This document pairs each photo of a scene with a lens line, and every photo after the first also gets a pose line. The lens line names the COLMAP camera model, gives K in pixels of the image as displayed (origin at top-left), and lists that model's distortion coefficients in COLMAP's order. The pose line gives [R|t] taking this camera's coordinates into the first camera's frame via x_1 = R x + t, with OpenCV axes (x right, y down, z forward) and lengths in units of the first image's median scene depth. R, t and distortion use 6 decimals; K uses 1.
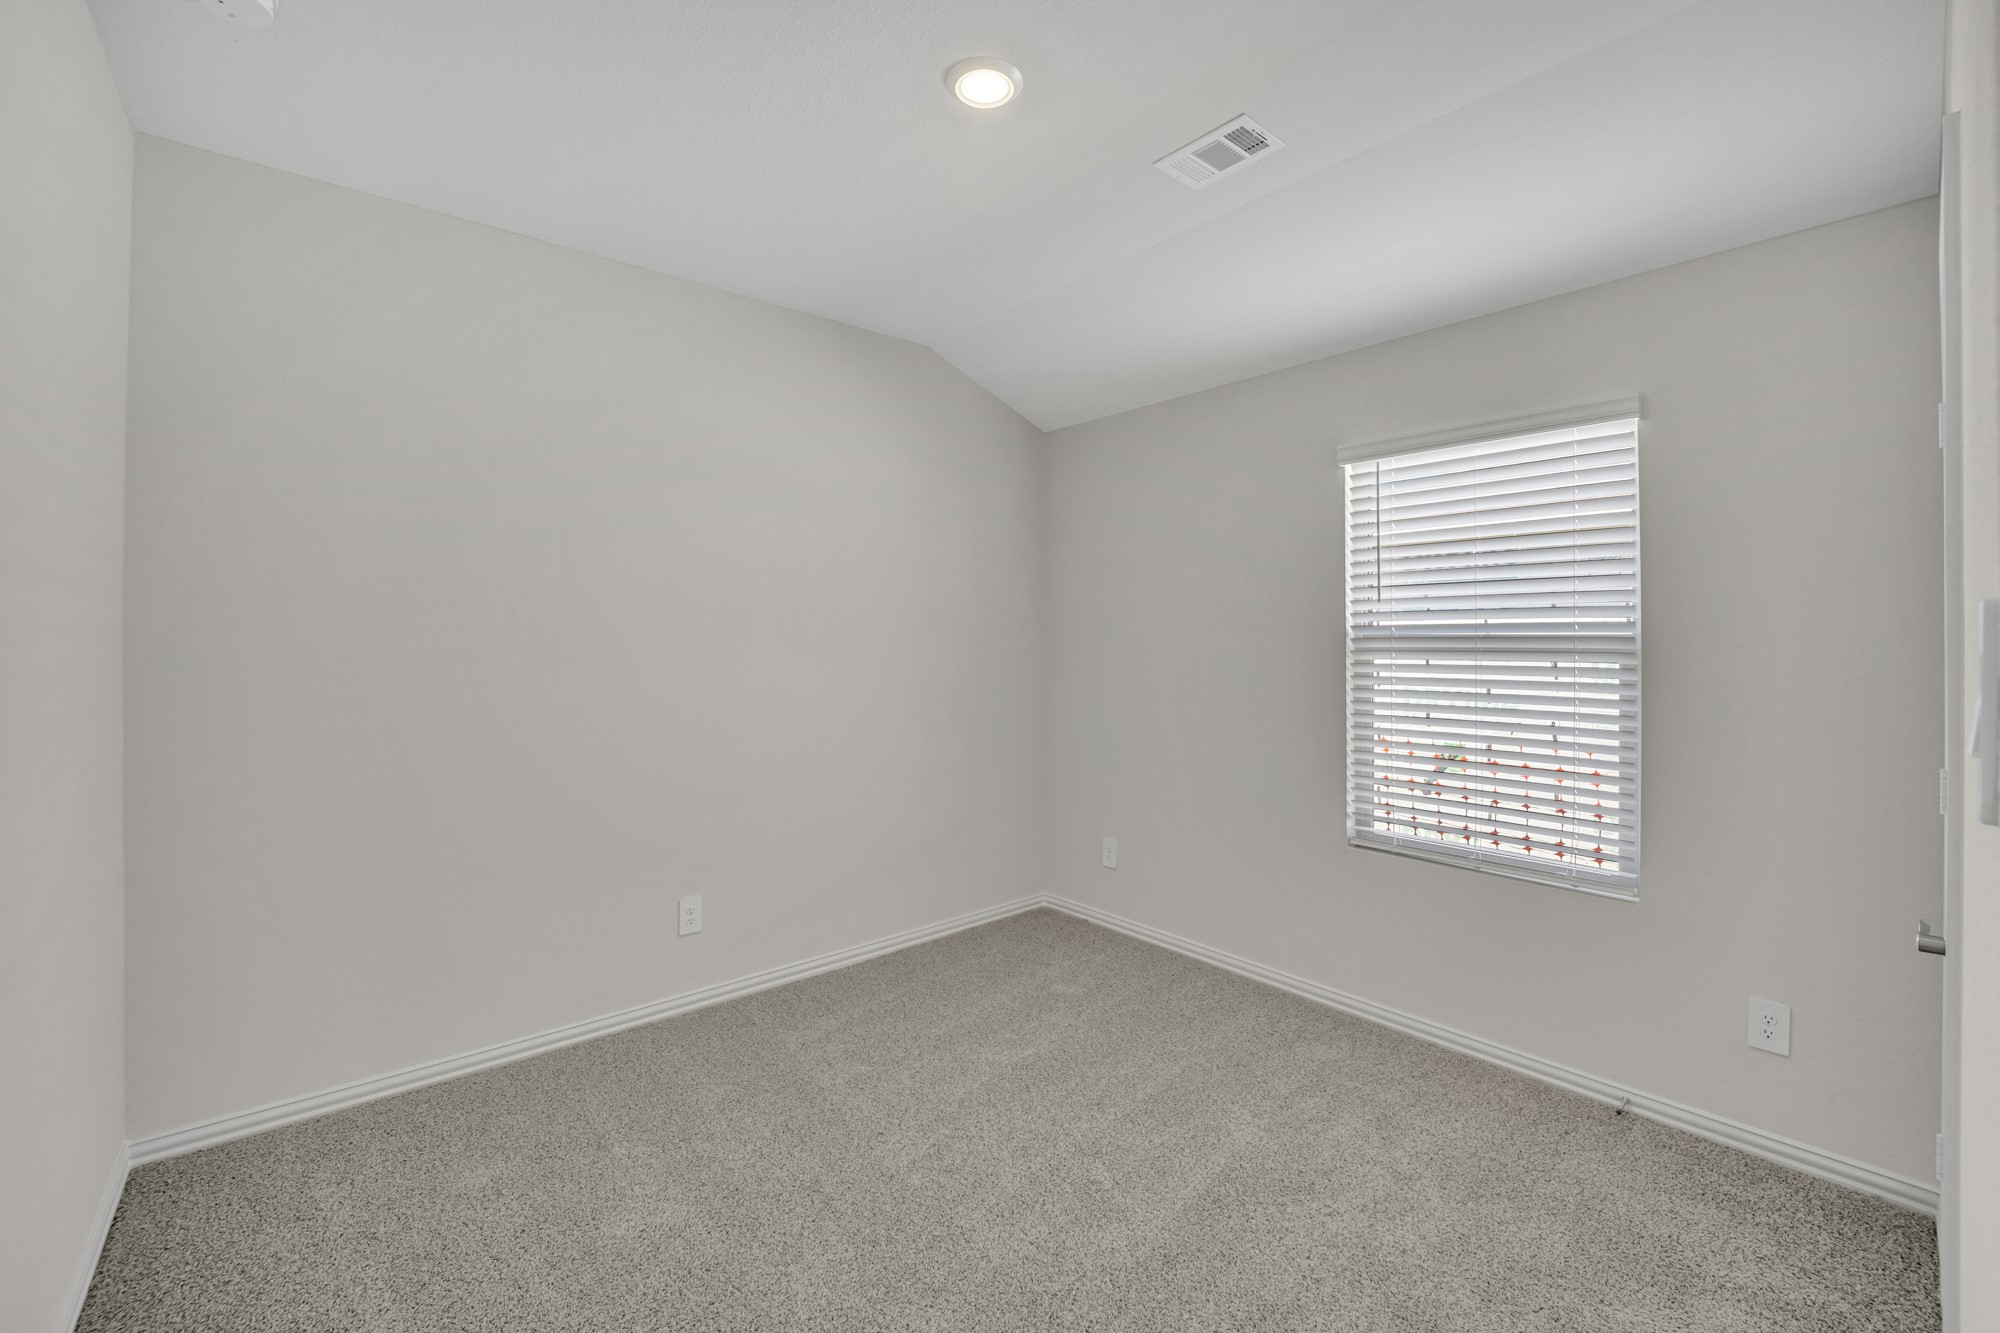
lens RADIAL K [[821.6, 0, 996.5], [0, 821.6, 651.5], [0, 0, 1]] dist [-0.018811, 0.000039]
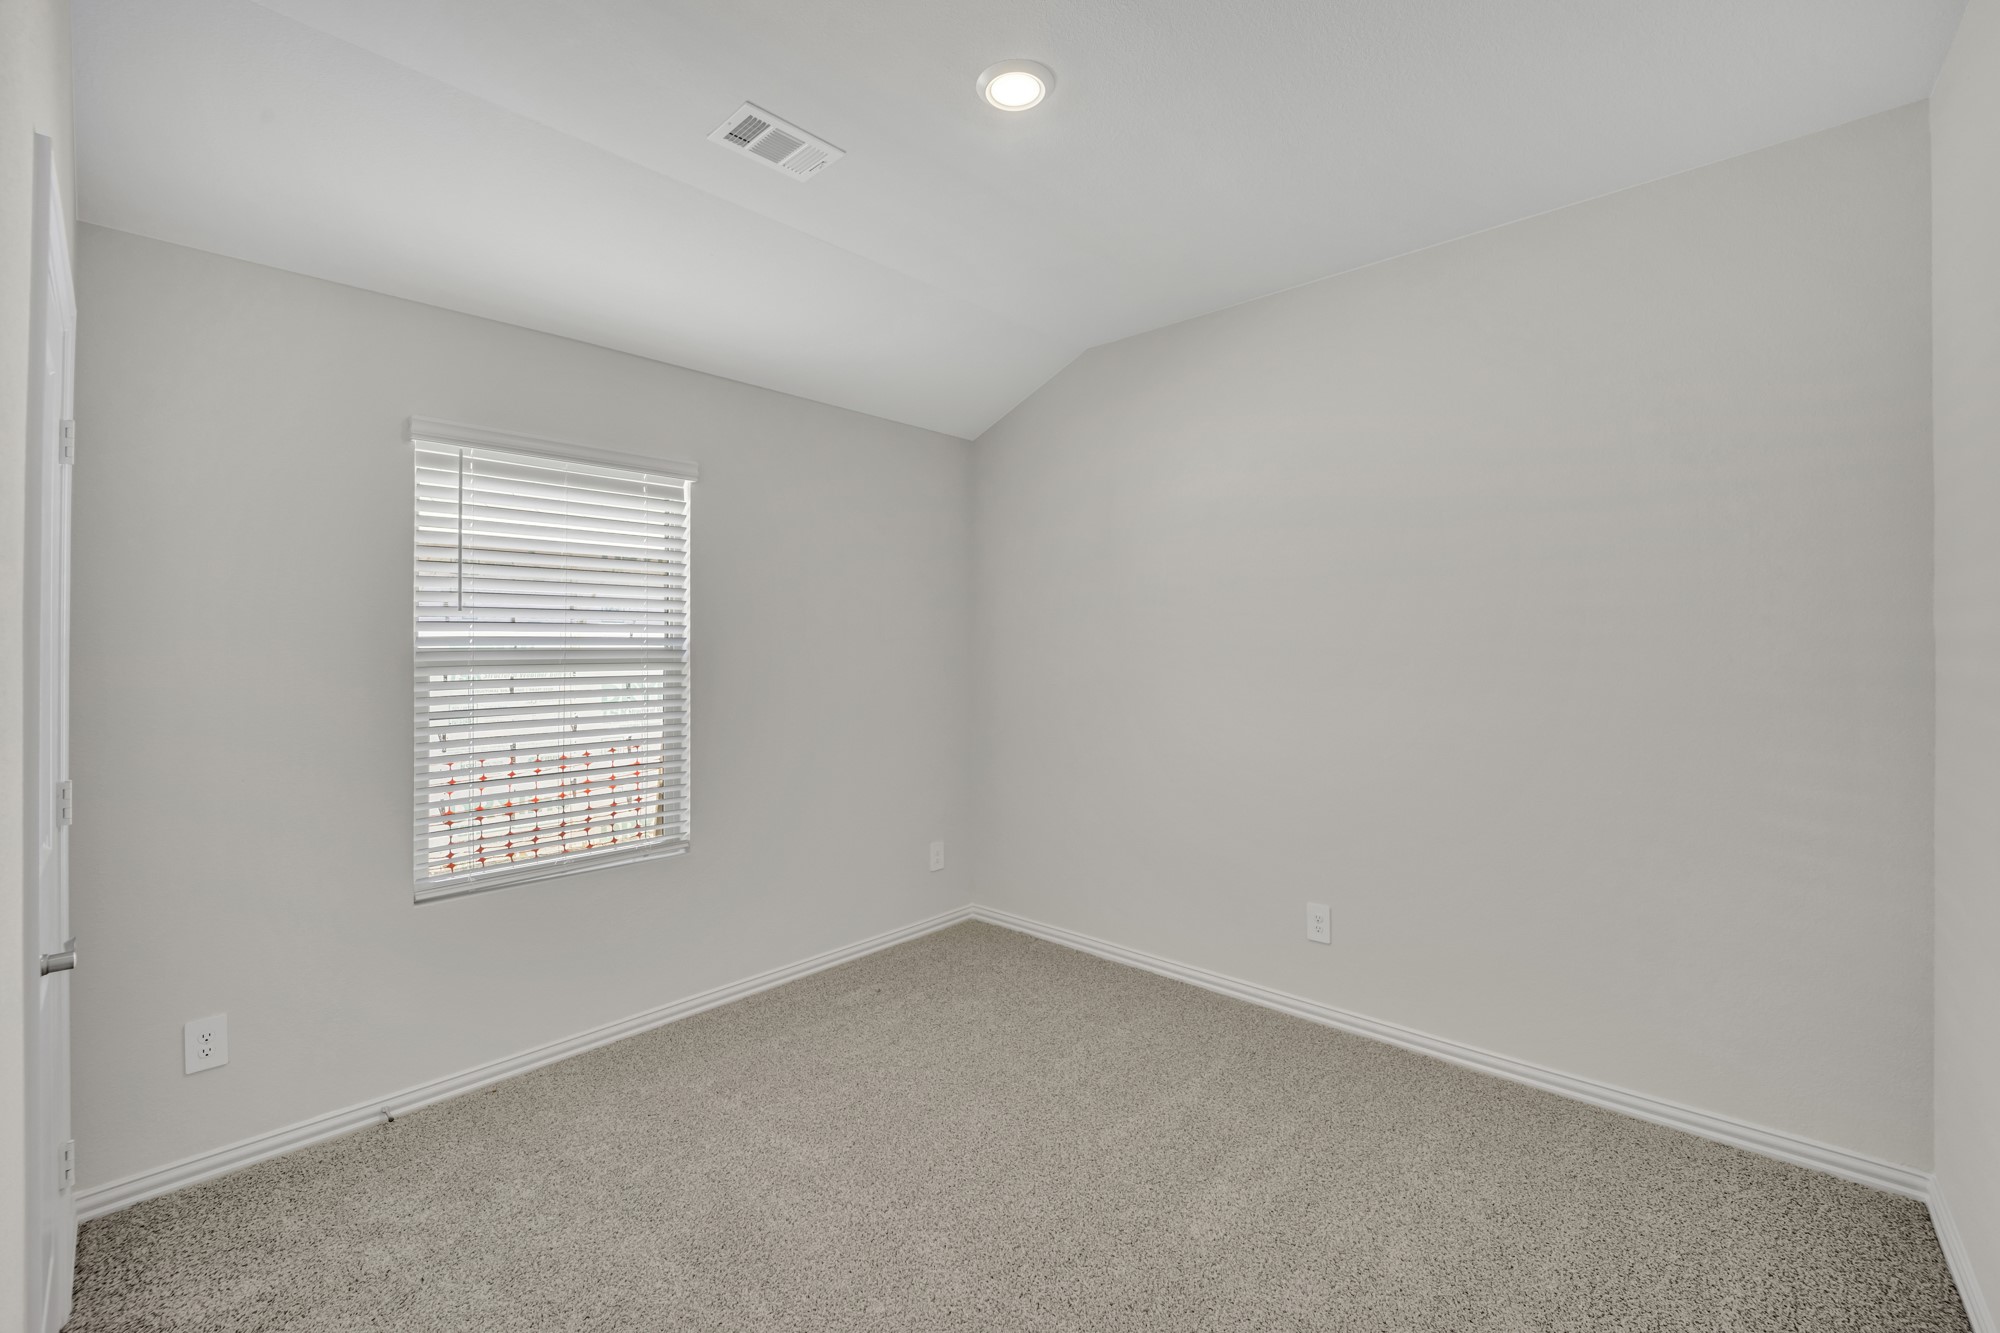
lens RADIAL K [[829.8, 0, 1006.5], [0, 829.8, 647.9], [0, 0, 1]] dist [-0.053618, -0.000115]
pose [[-0.151781, 0.002996, 0.988410, -0.473112], [0.022216, 0.999753, 0.000381, -0.007111], [-0.988164, 0.022017, -0.151810, 0.559923]]
